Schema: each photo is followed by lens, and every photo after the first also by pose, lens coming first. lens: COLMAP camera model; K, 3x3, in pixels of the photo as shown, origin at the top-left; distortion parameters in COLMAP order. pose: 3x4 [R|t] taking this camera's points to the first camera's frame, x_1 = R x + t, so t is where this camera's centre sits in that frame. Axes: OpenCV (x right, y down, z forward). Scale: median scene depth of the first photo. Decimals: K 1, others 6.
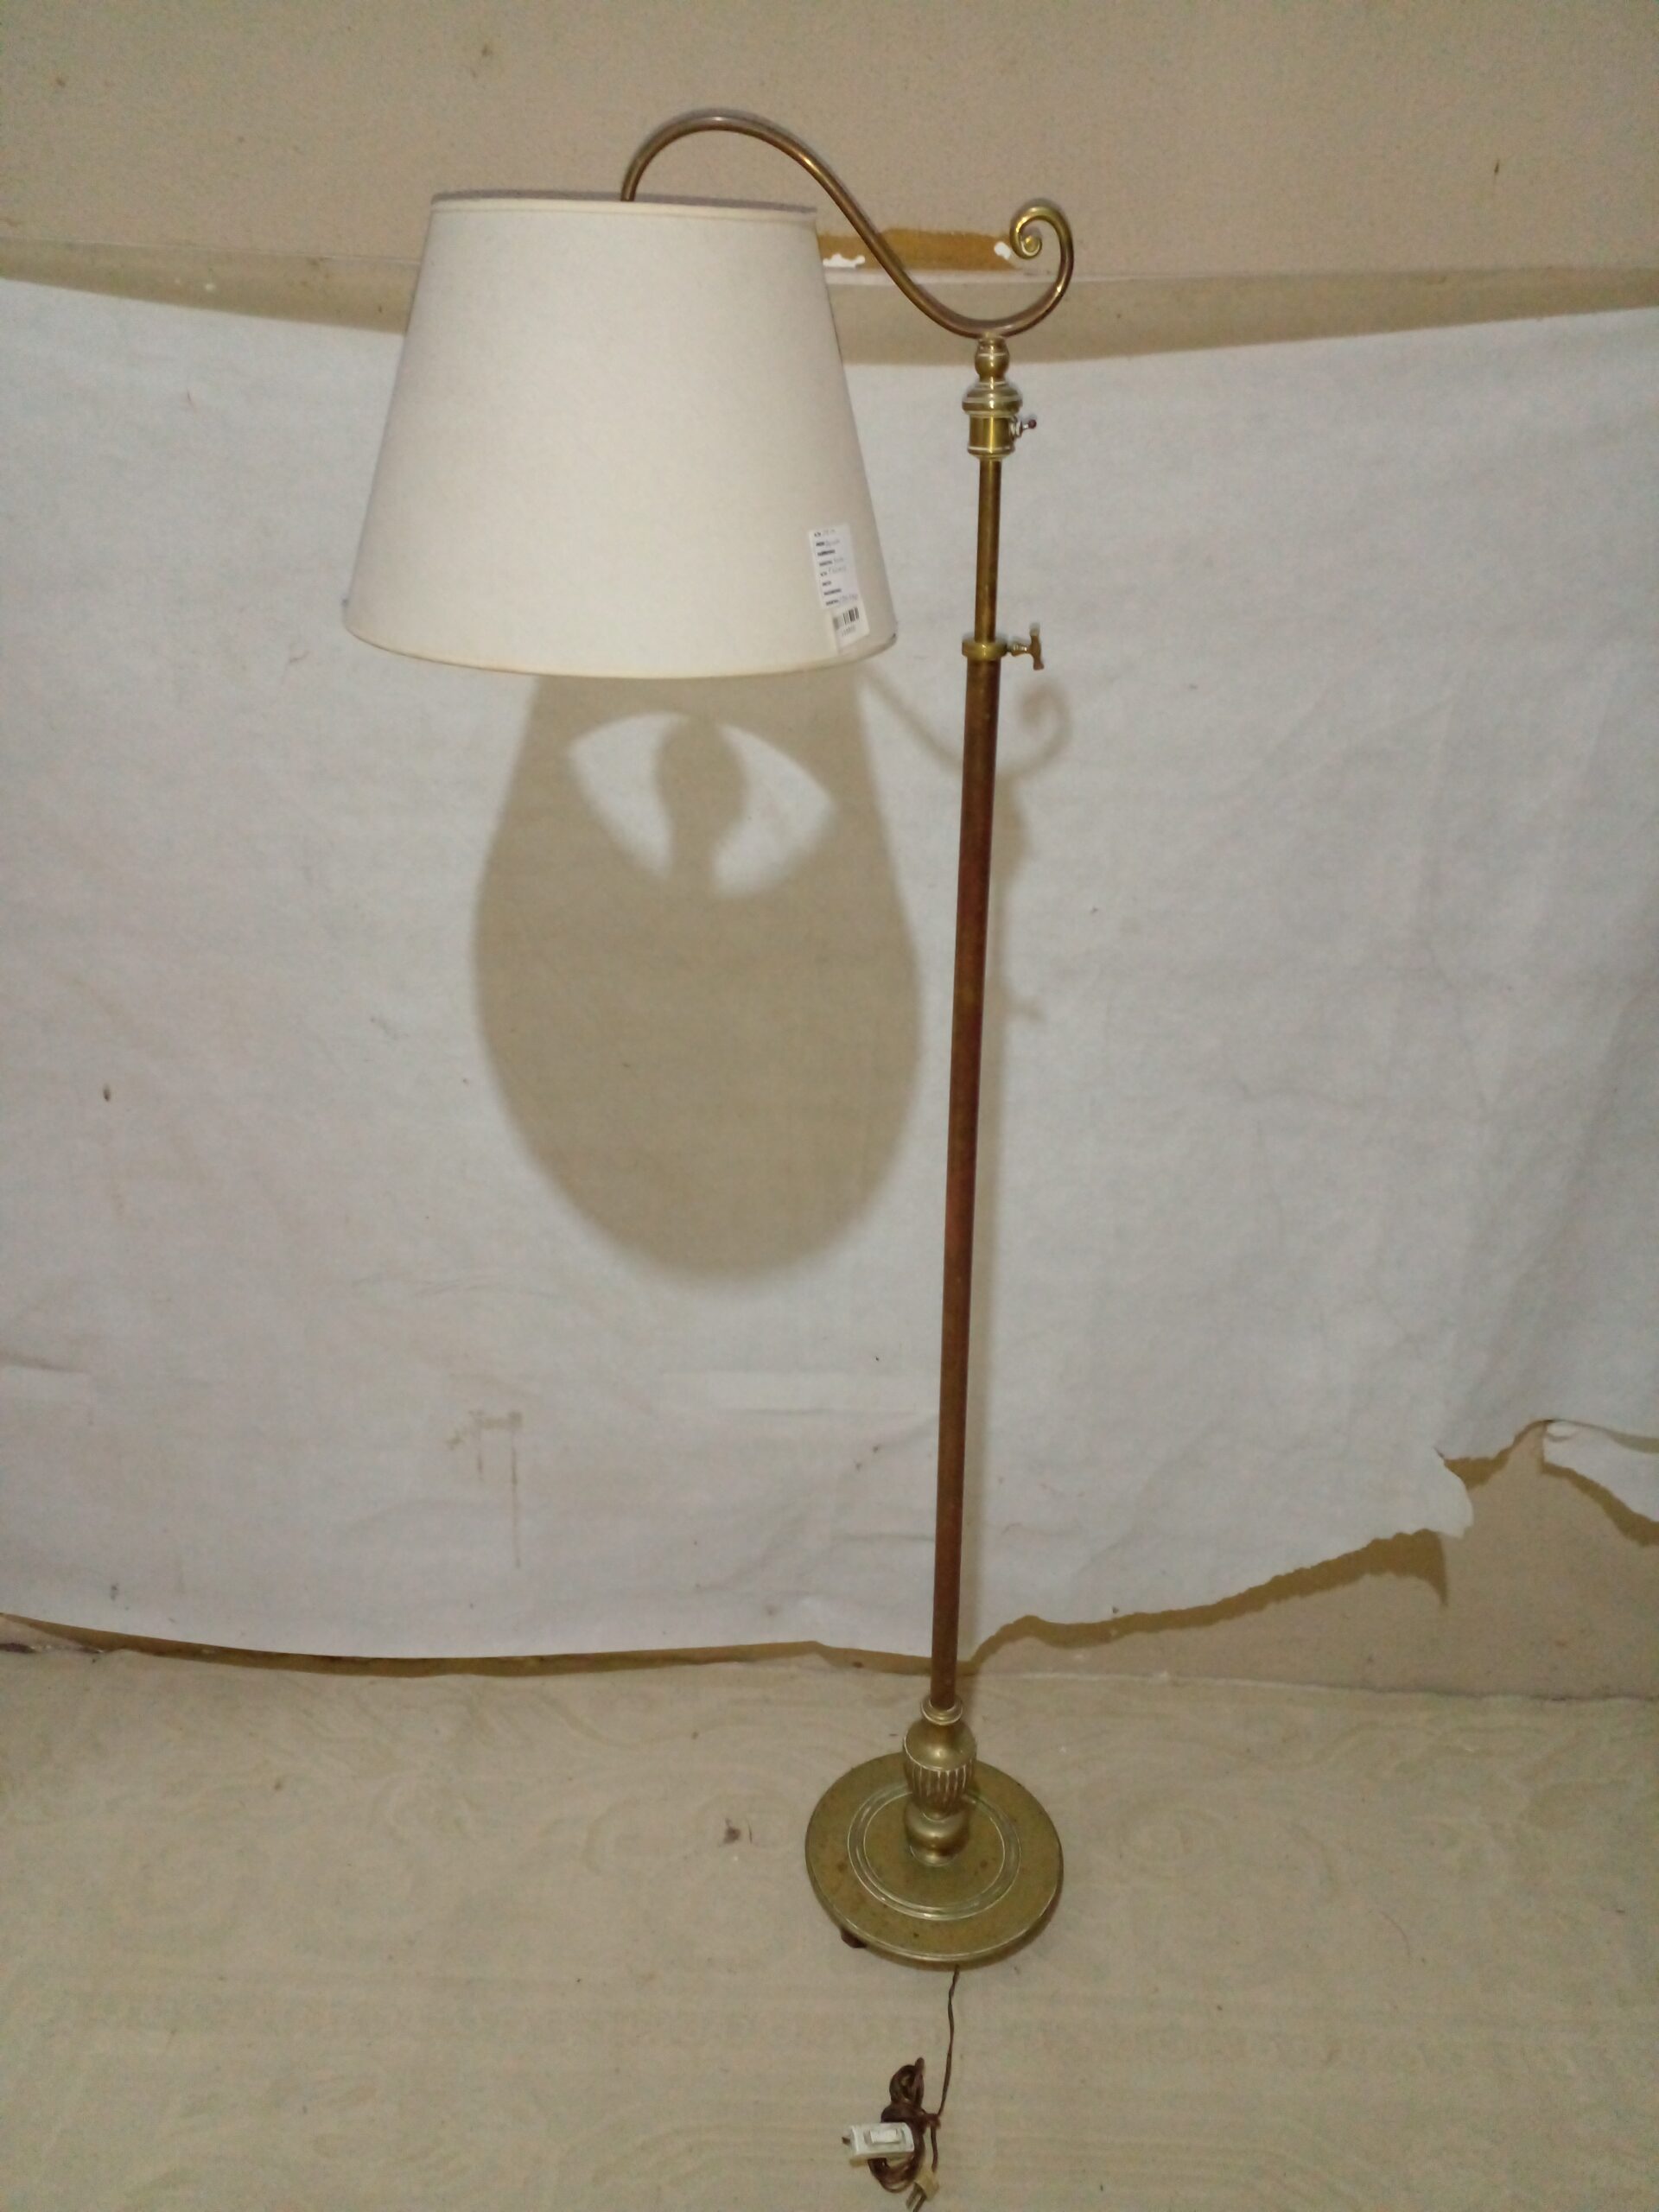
lens RADIAL K [[1752.0, 0, 778.9], [0, 1752.0, 1093.0], [0, 0, 1]] dist [0.074497, -0.138762]
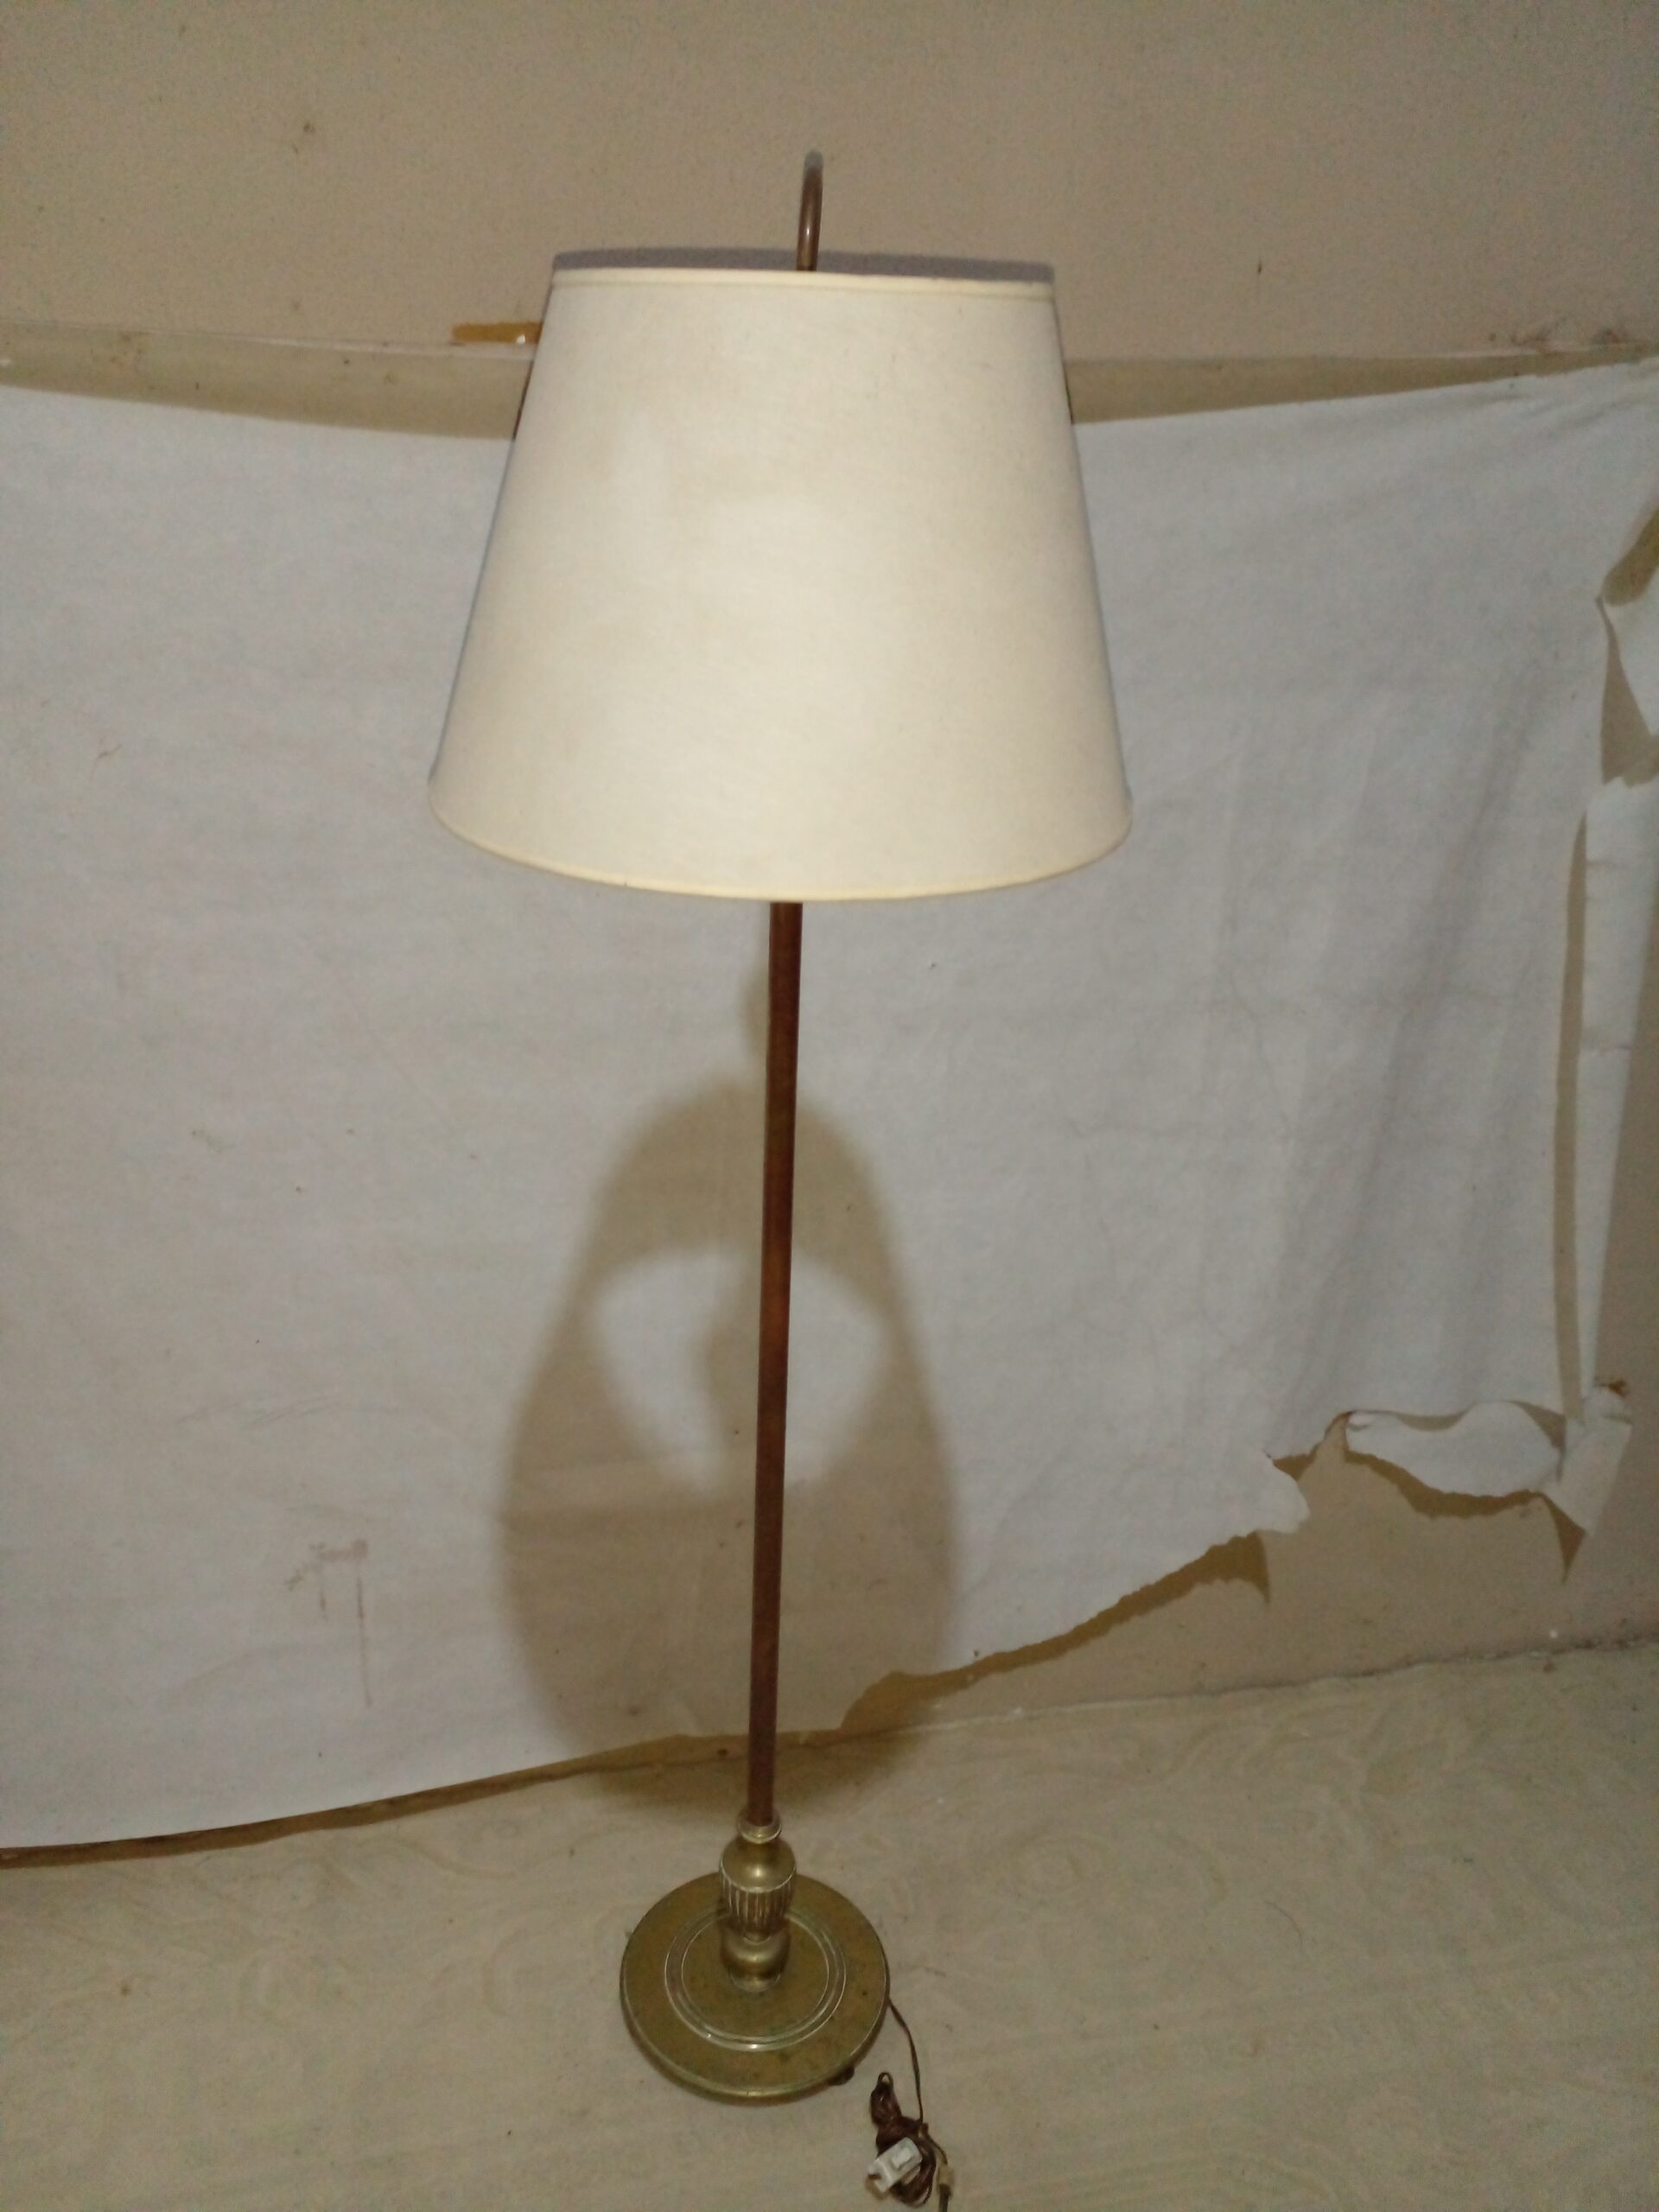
lens RADIAL K [[1782.8, 0, 780.6], [0, 1782.8, 1095.6], [0, 0, 1]] dist [0.008799, -0.008448]
pose [[0.970373, -0.082163, 0.227211, -0.140759], [0.093015, 0.994960, -0.037457, 0.002374], [-0.222988, 0.057482, 0.973125, 0.010684]]
